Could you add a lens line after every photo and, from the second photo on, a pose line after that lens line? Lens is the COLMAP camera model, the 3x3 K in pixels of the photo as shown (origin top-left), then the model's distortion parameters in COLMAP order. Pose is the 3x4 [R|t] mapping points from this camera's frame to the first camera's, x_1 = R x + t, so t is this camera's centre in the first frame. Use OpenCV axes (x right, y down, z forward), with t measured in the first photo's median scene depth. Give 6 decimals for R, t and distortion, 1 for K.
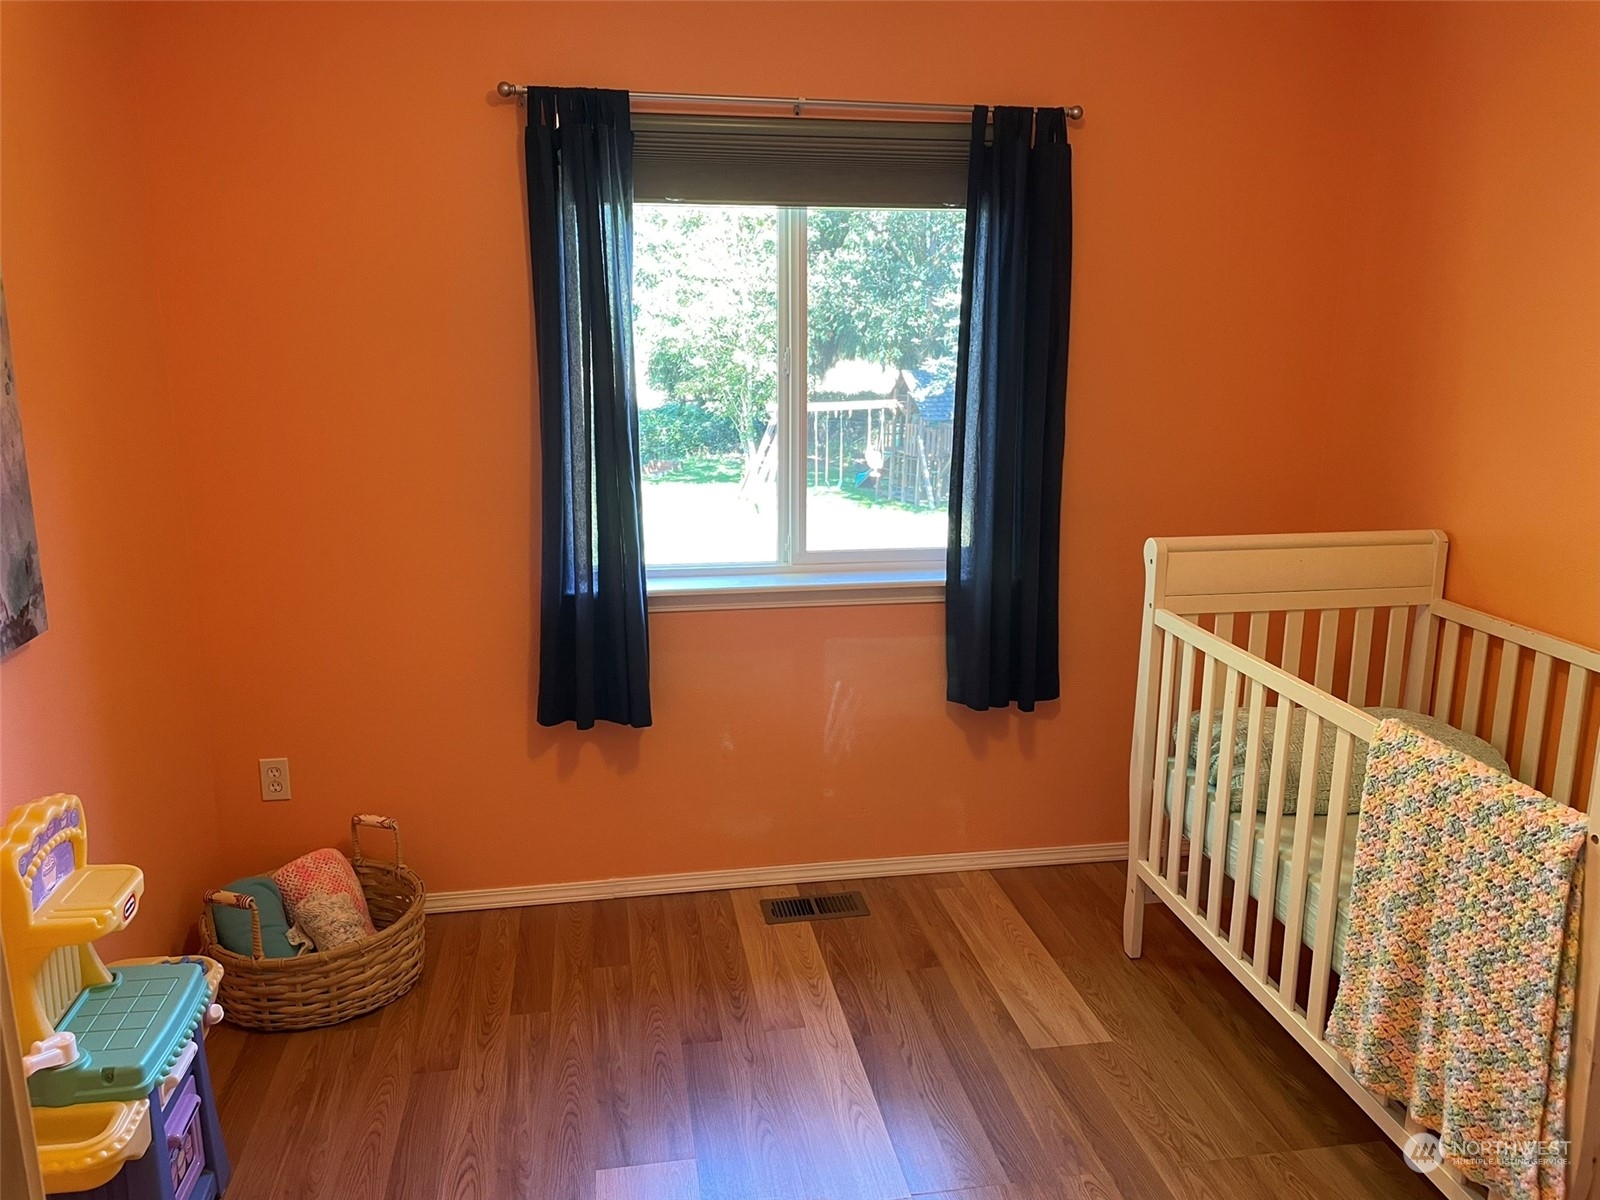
lens RADIAL K [[1204.6, 0, 799.0], [0, 1204.6, 593.2], [0, 0, 1]] dist [0.023936, -0.033467]
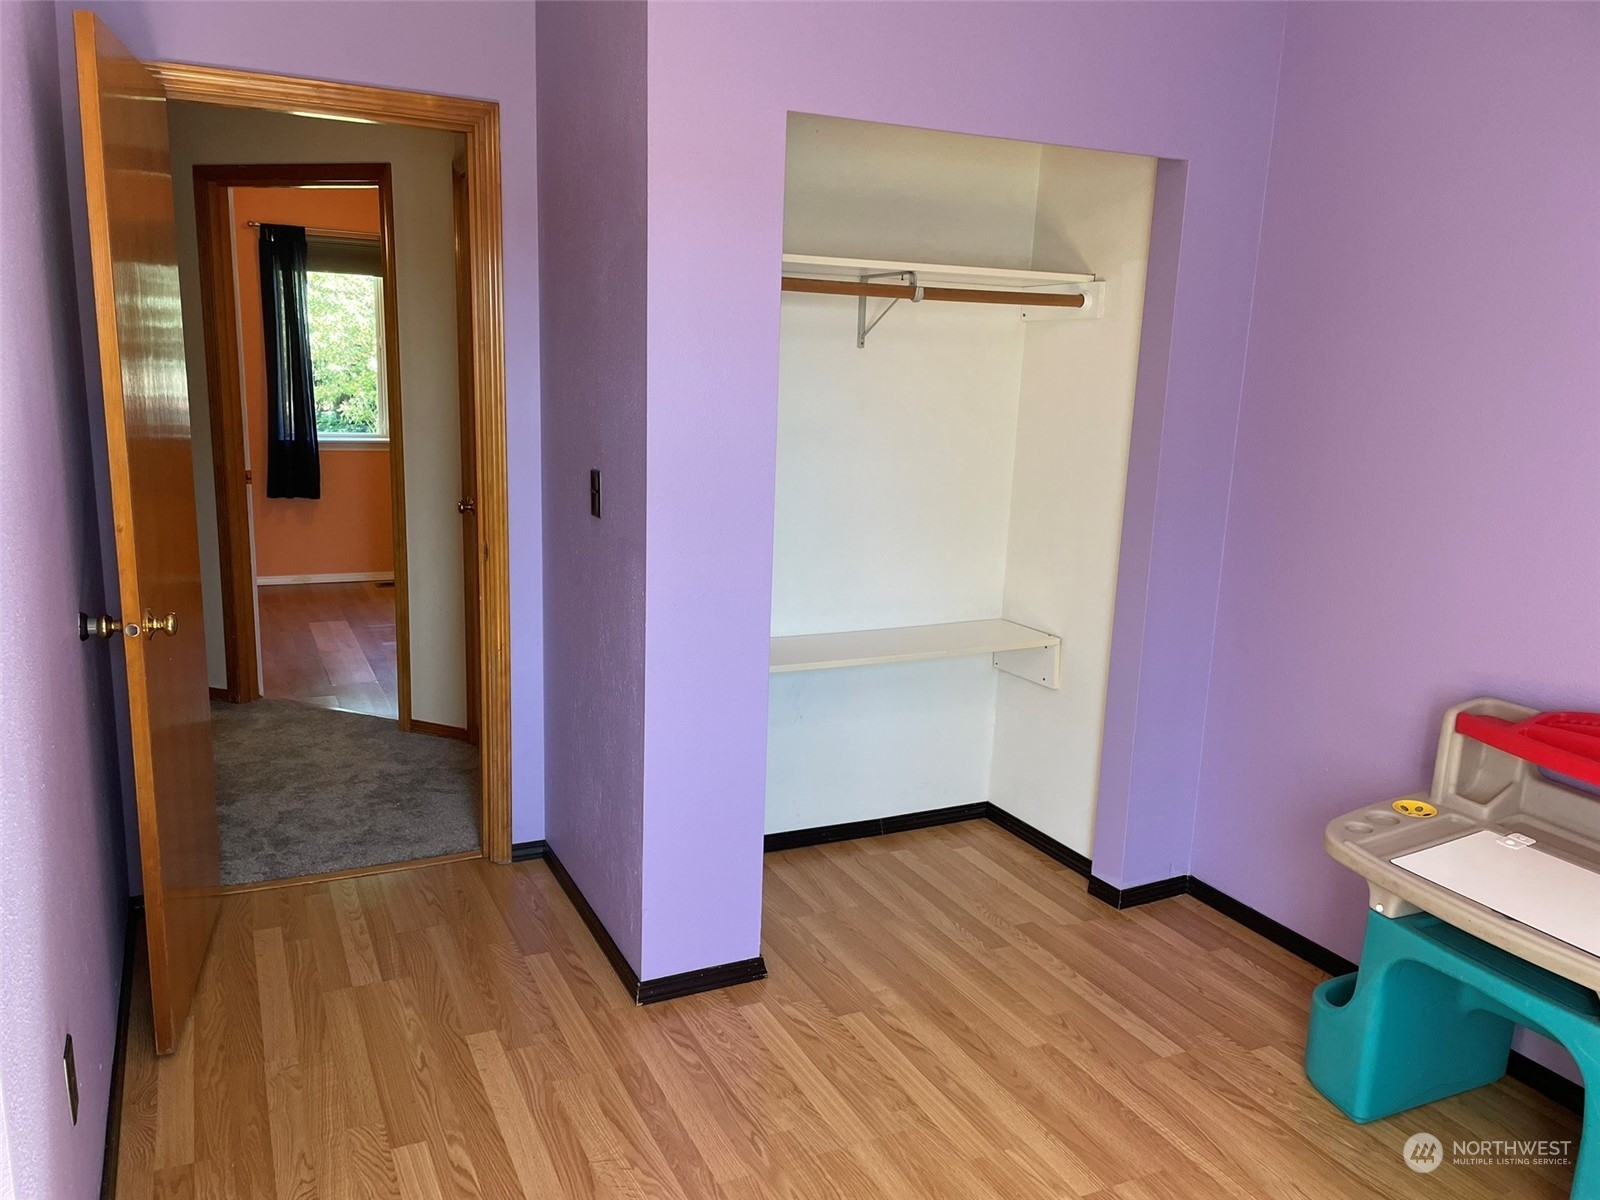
lens RADIAL K [[1204.6, 0, 798.0], [0, 1204.6, 604.7], [0, 0, 1]] dist [0.023936, -0.033467]
pose [[0.960508, -0.024109, 0.277204, 0.107888], [0.026472, 0.999638, -0.004784, 0.348428], [-0.276989, 0.011933, 0.960799, -1.470735]]
